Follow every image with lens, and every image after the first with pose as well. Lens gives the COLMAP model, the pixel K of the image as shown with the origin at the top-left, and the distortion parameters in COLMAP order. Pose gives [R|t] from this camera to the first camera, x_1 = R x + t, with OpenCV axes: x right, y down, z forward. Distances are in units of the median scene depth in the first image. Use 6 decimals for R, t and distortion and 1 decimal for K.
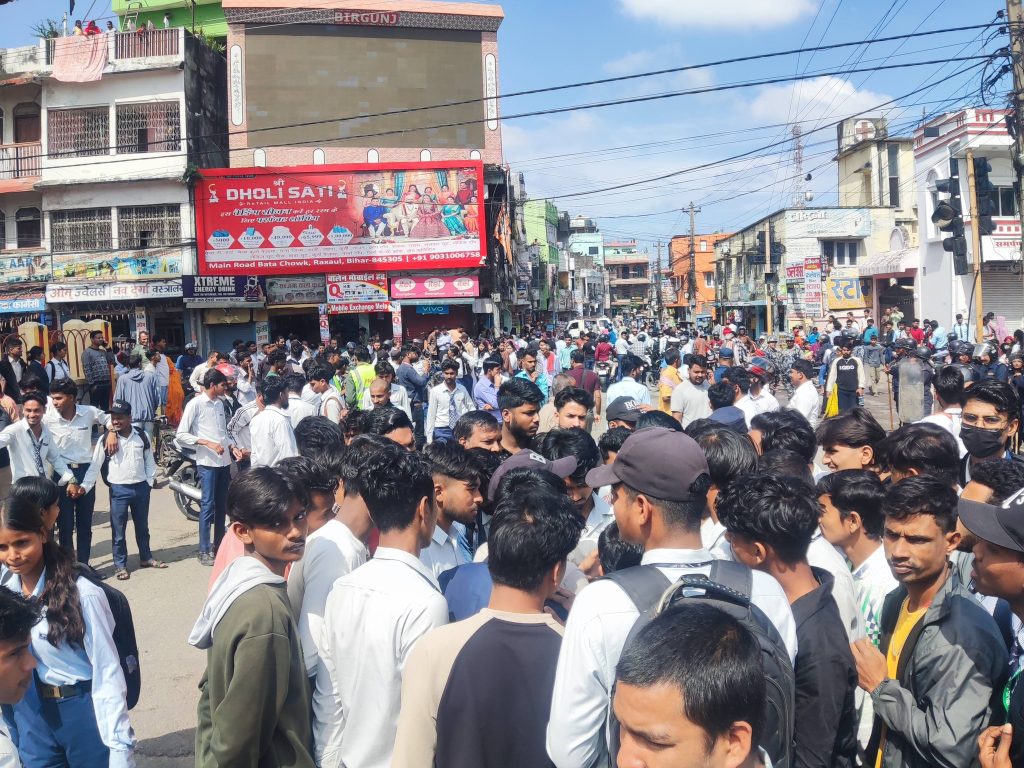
lens RADIAL K [[916.5, 0, 483.2], [0, 916.5, 385.7], [0, 0, 1]] dist [-0.089901, -0.075069]
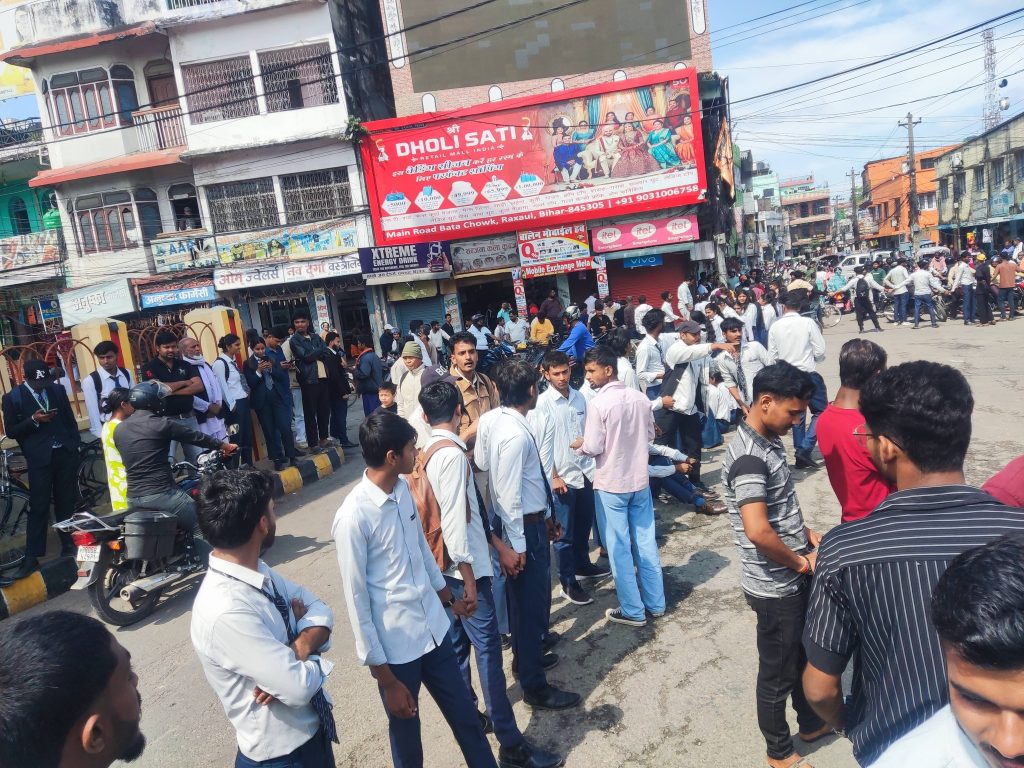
lens RADIAL K [[830.9, 0, 531.4], [0, 830.9, 417.4], [0, 0, 1]] dist [0.117774, -0.119257]
pose [[0.985345, -0.064187, -0.158036, -0.041863], [0.078297, 0.993322, 0.084739, -0.012316], [0.151541, -0.095871, 0.983791, 0.190974]]
